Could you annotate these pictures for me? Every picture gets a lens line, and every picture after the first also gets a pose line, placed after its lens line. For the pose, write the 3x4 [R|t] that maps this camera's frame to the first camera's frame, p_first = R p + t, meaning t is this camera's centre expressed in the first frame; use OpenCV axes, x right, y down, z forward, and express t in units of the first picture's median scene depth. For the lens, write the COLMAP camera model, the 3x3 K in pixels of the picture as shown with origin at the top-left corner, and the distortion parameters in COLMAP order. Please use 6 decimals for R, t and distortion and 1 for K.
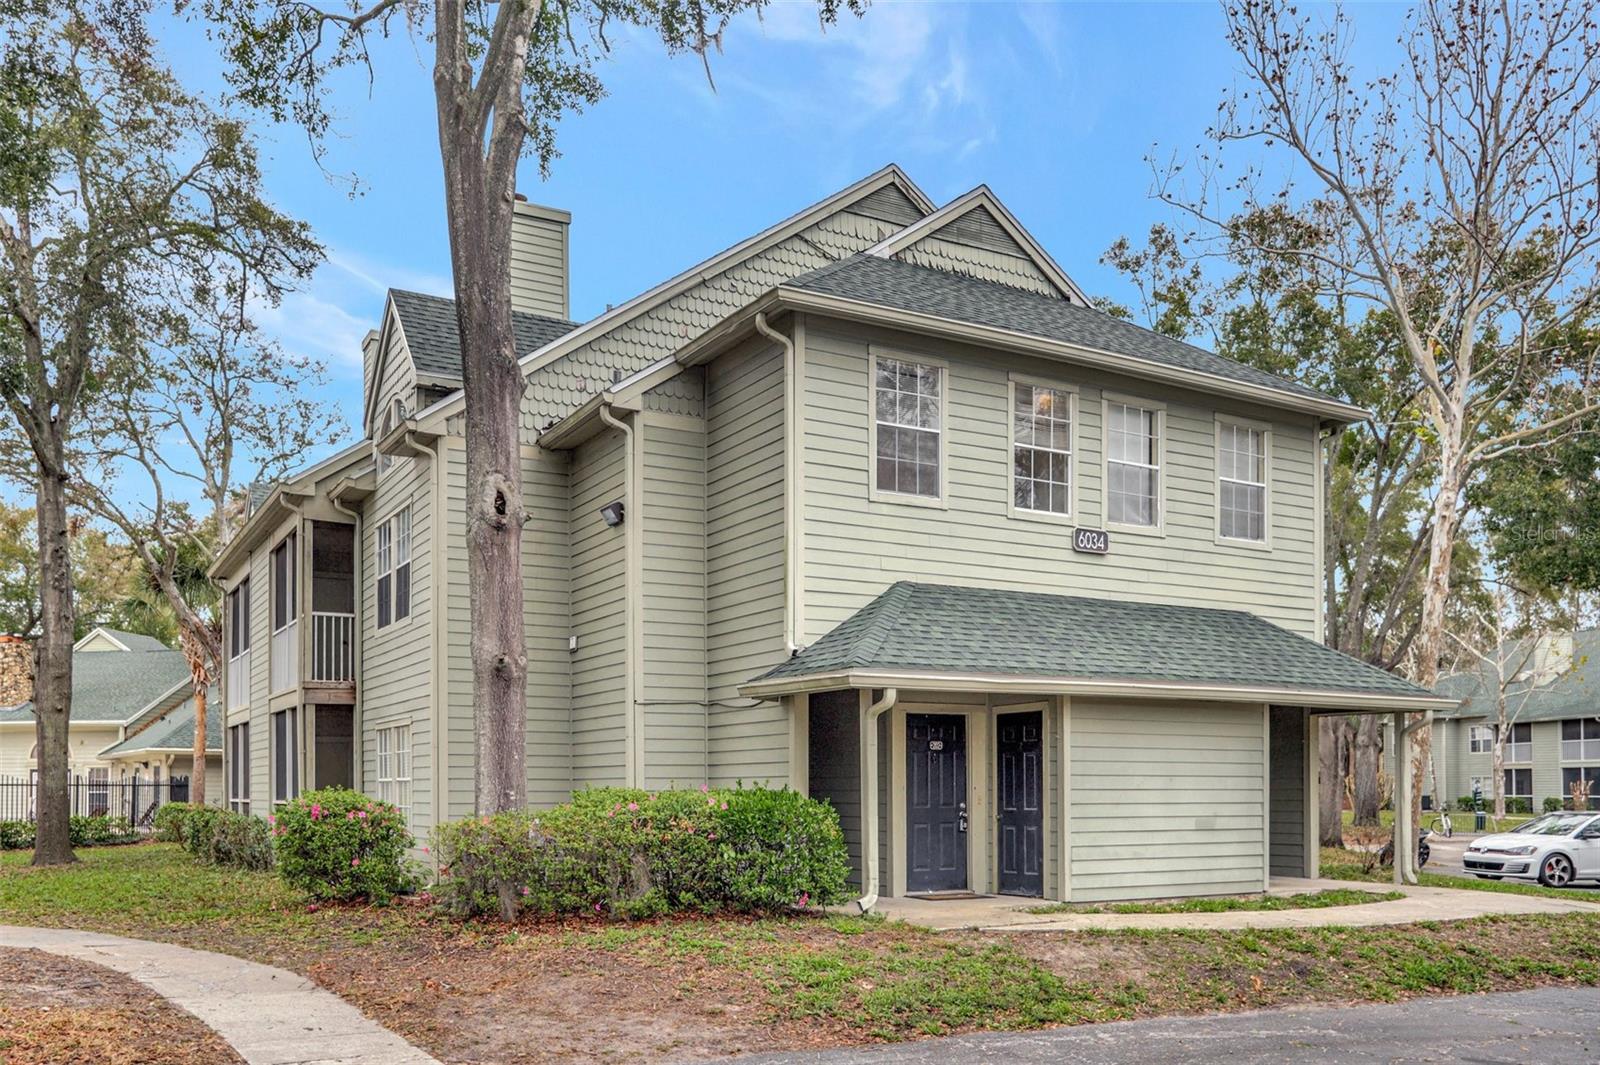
lens RADIAL K [[1342.1, 0, 828.9], [0, 1342.1, 617.6], [0, 0, 1]] dist [0.000054, 0.003338]
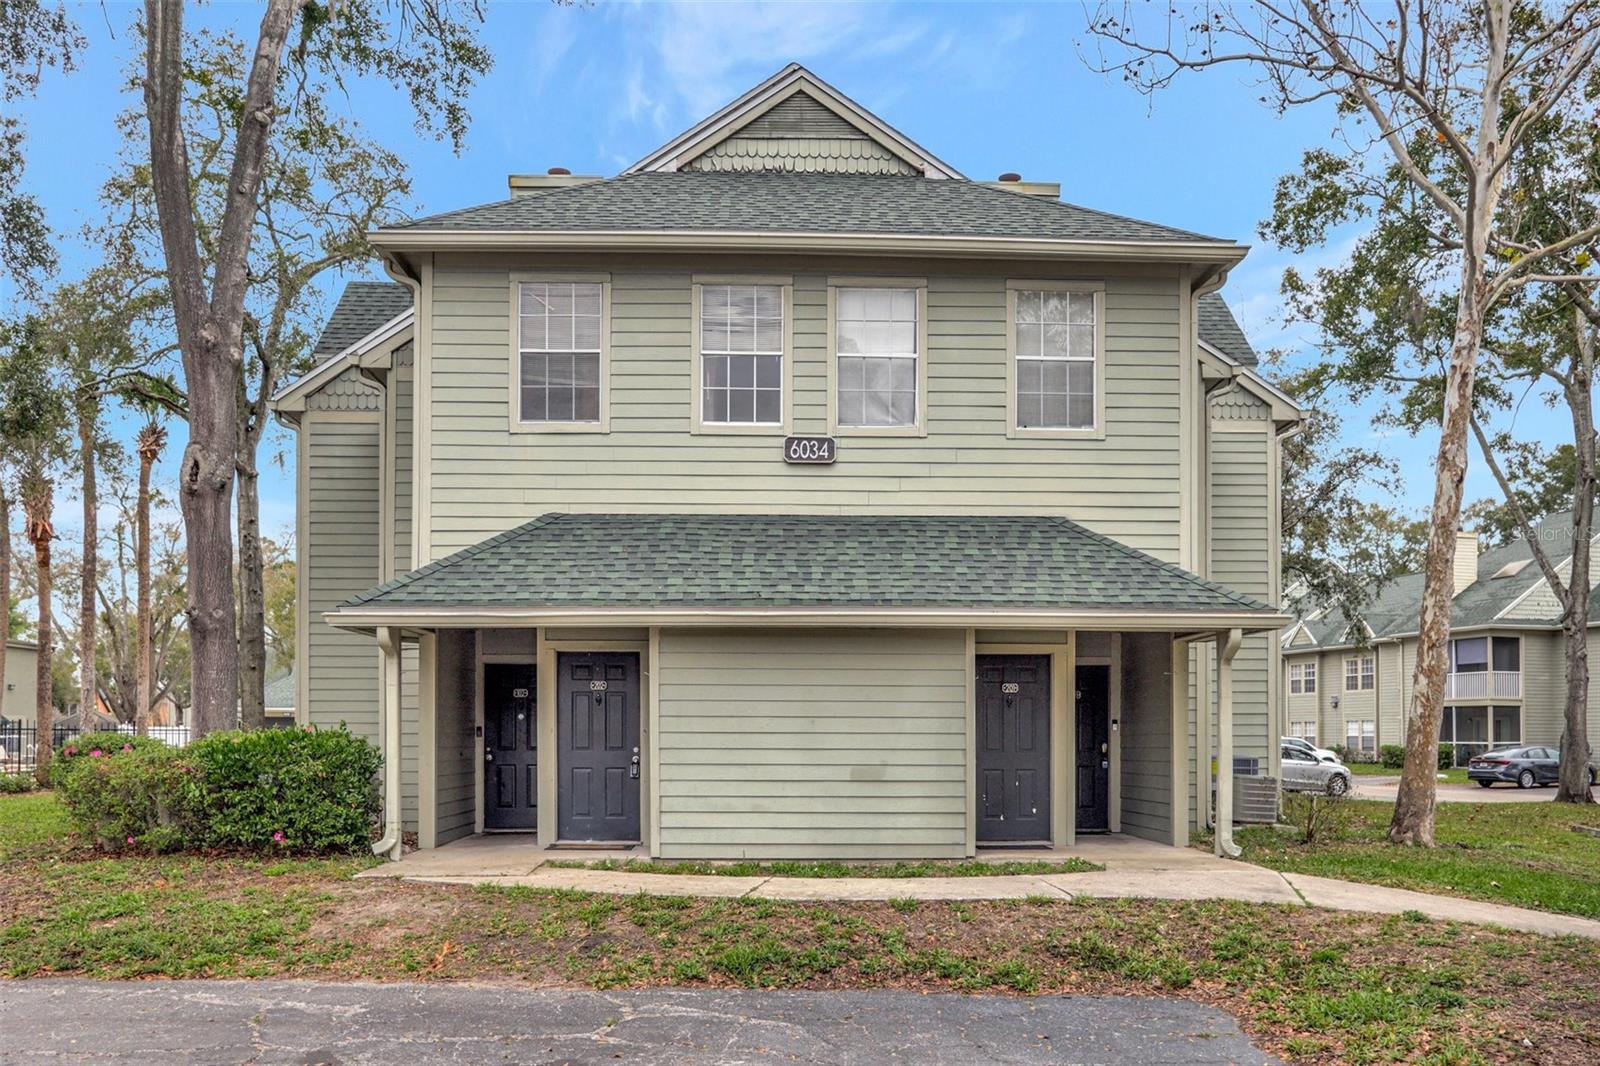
lens RADIAL K [[1354.7, 0, 795.7], [0, 1354.7, 557.4], [0, 0, 1]] dist [-0.005855, 0.008086]
pose [[0.882037, -0.060047, -0.467338, 0.623790], [0.056956, 0.998161, -0.020753, 0.032222], [0.467724, -0.008313, 0.883835, 0.221957]]
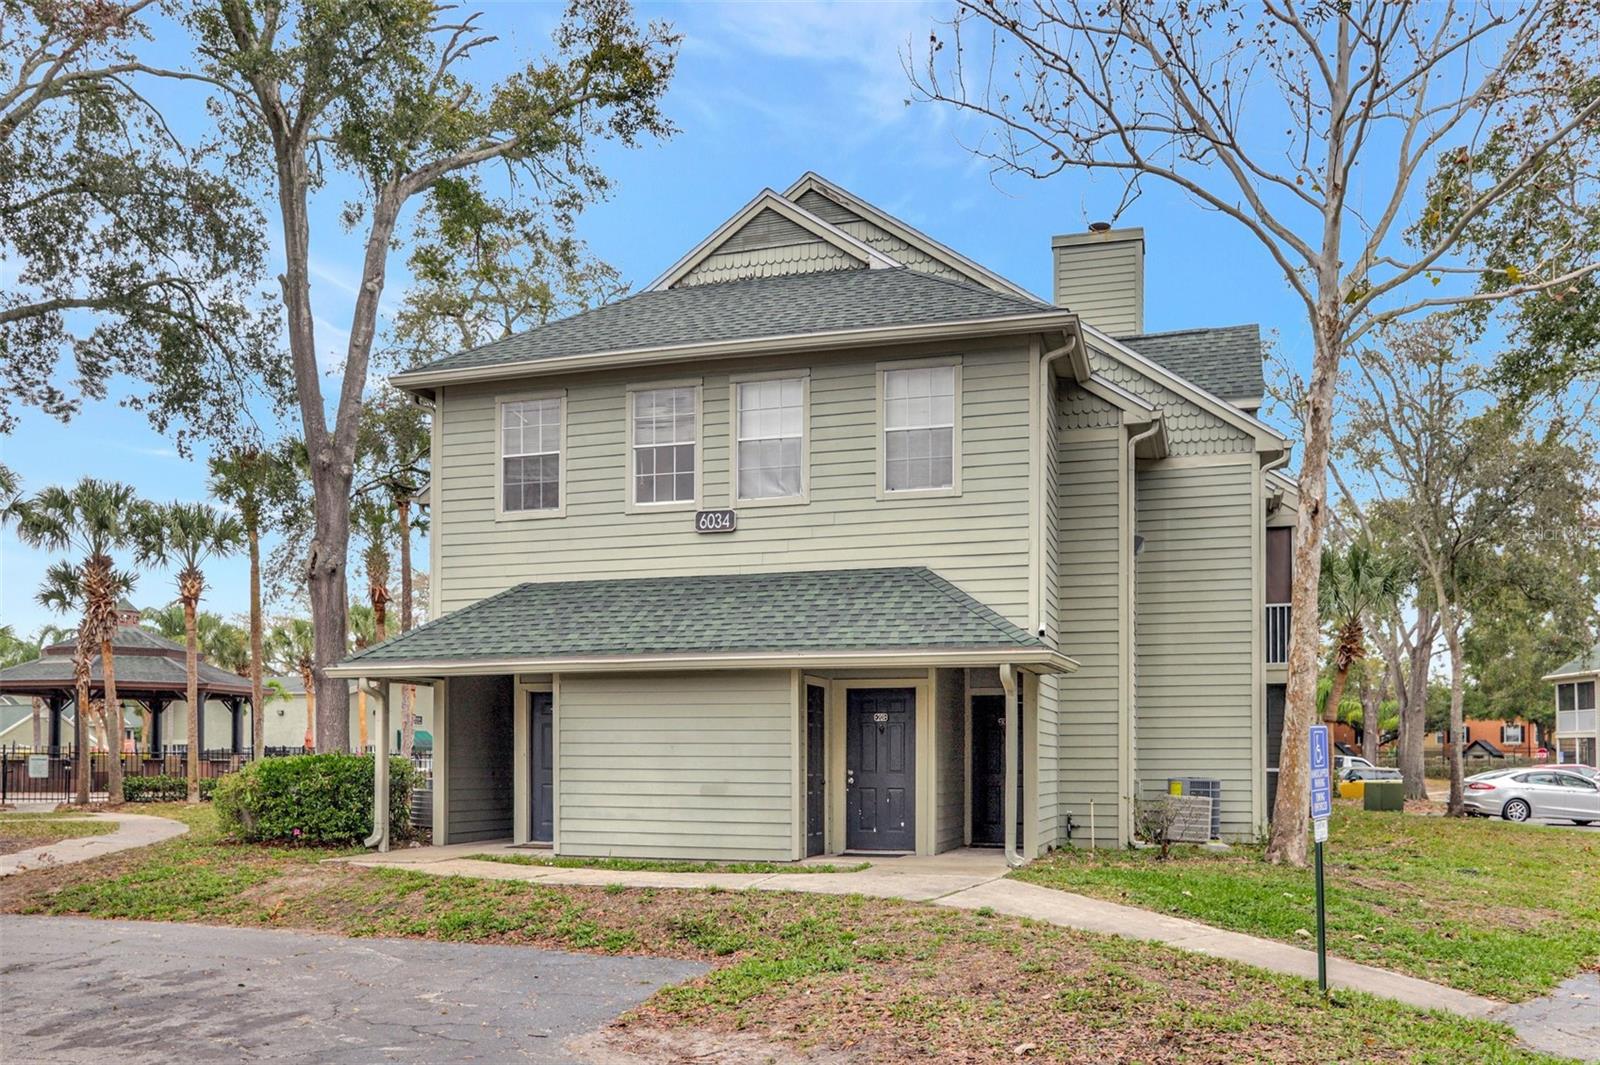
lens RADIAL K [[1354.7, 0, 795.7], [0, 1354.7, 556.9], [0, 0, 1]] dist [-0.005855, 0.008086]
pose [[0.674499, -0.108096, -0.730320, 1.060464], [0.090070, 0.993882, -0.063922, 0.046917], [0.732761, -0.022665, 0.680108, 0.333987]]
